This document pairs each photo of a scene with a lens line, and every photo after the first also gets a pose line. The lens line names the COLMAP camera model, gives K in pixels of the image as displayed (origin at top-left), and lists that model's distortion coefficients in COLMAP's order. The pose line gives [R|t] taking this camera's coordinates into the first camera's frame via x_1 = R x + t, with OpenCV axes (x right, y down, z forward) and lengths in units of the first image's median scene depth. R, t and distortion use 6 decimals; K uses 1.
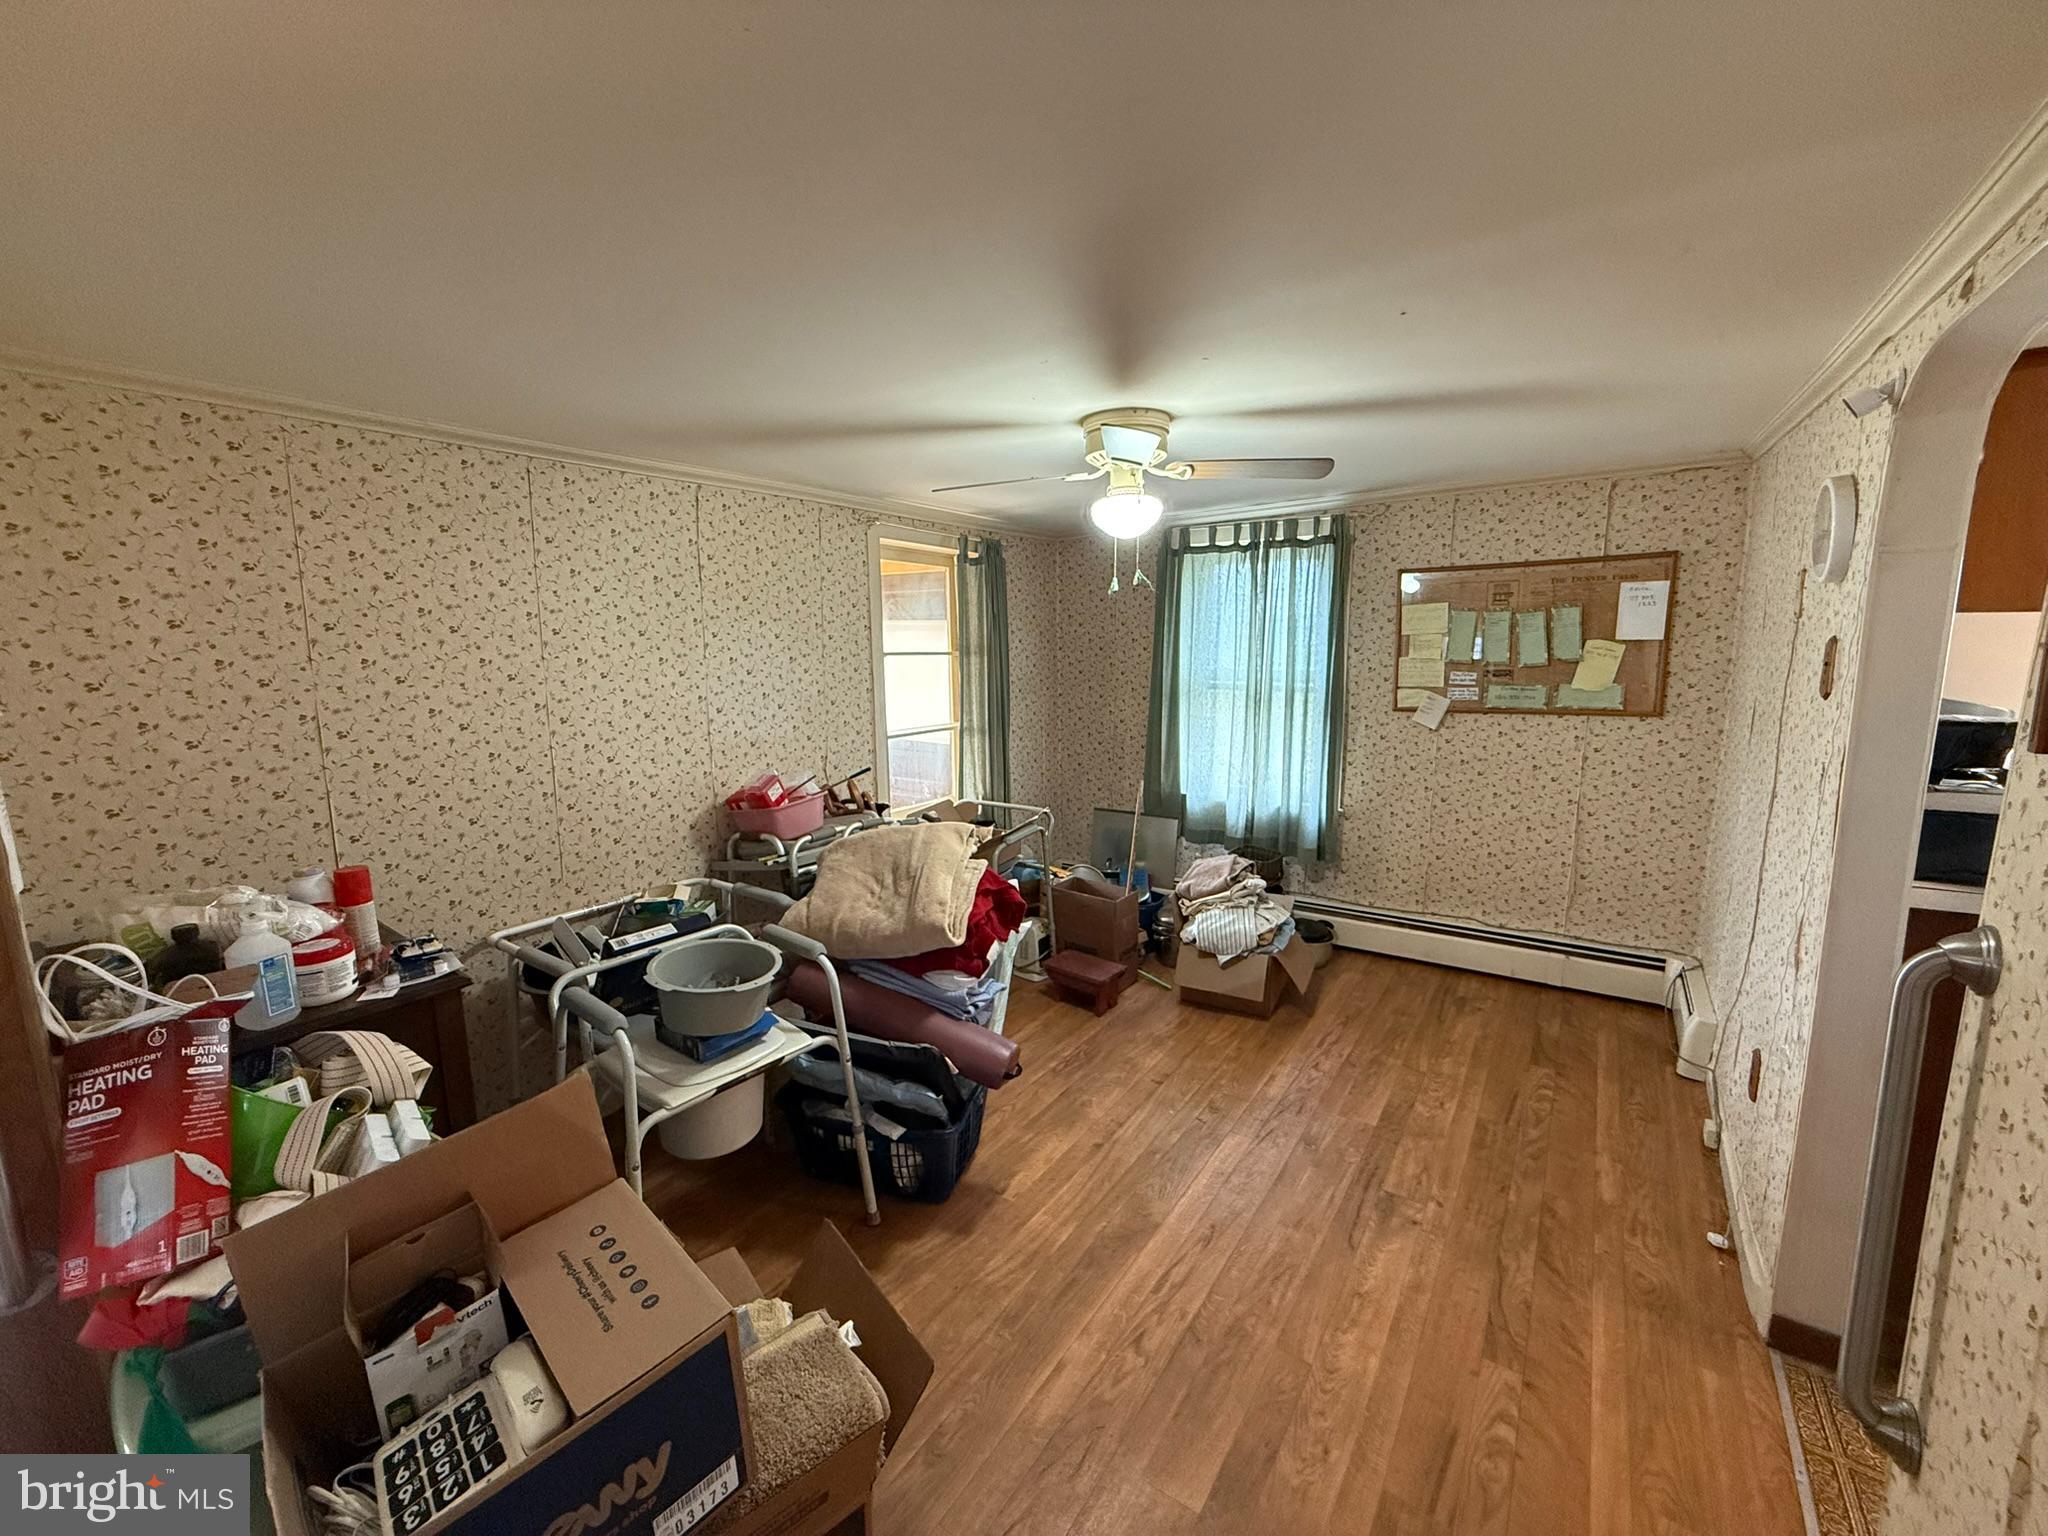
lens RADIAL K [[820.0, 0, 1024.2], [0, 820.0, 764.6], [0, 0, 1]] dist [-0.003844, 0.000000]
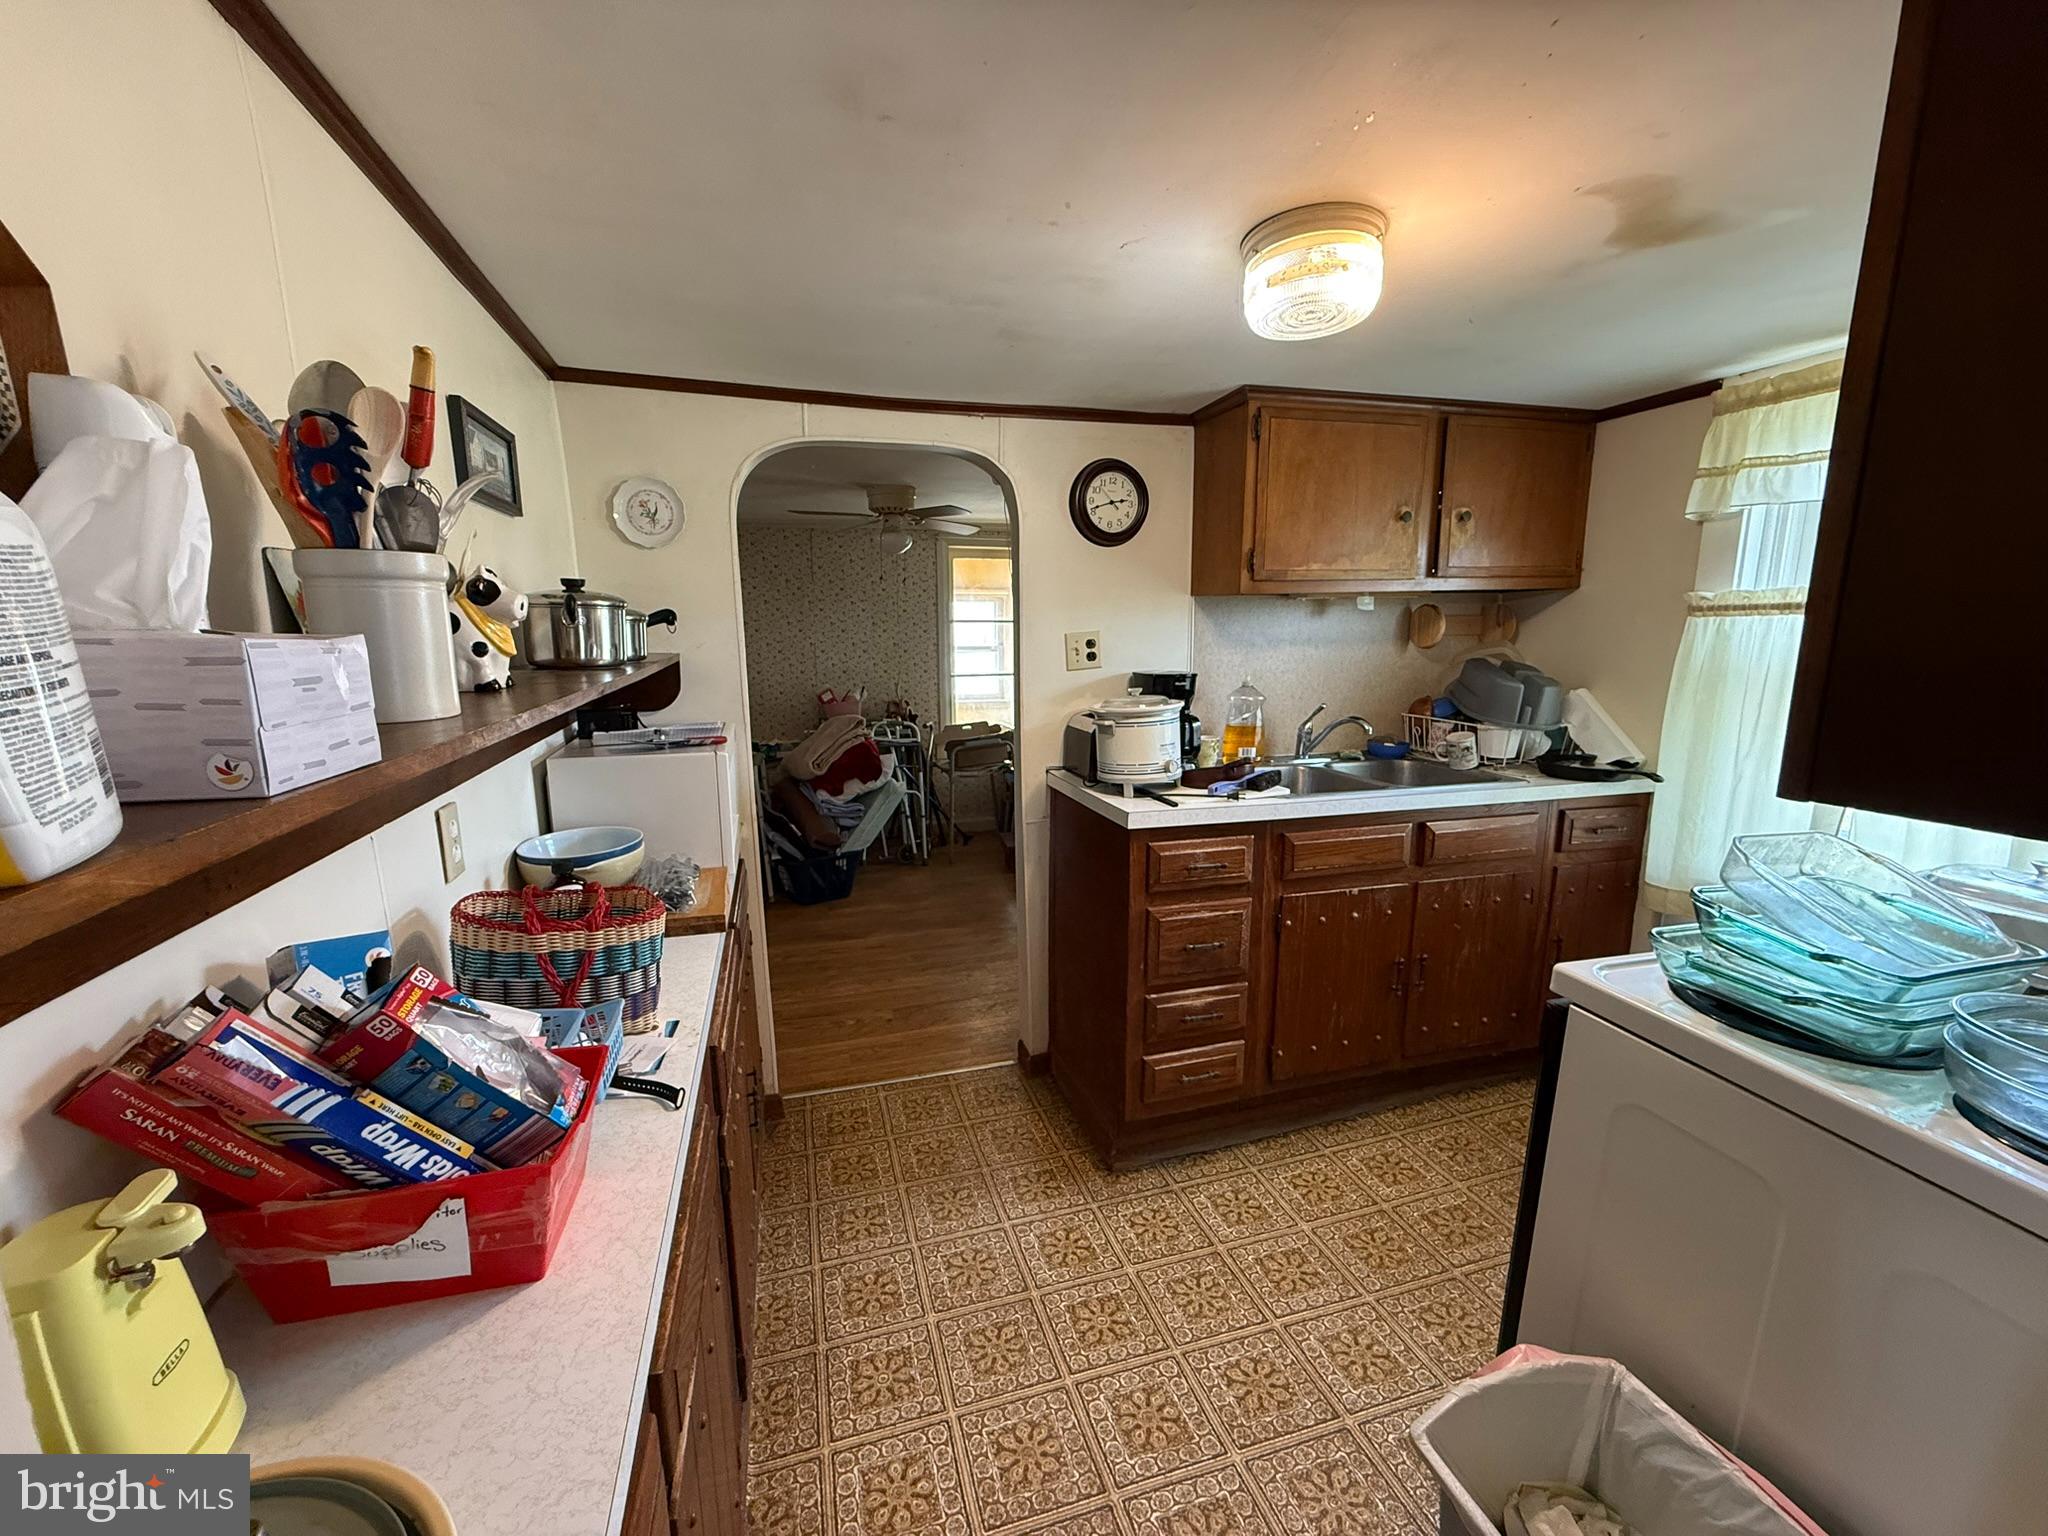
lens RADIAL K [[820.0, 0, 1020.8], [0, 820.0, 770.7], [0, 0, 1]] dist [-0.003844, 0.000000]
pose [[0.777557, 0.123271, -0.616611, 1.222695], [-0.094943, 0.992370, 0.078667, 0.012924], [0.621604, -0.002625, 0.783327, -0.171161]]
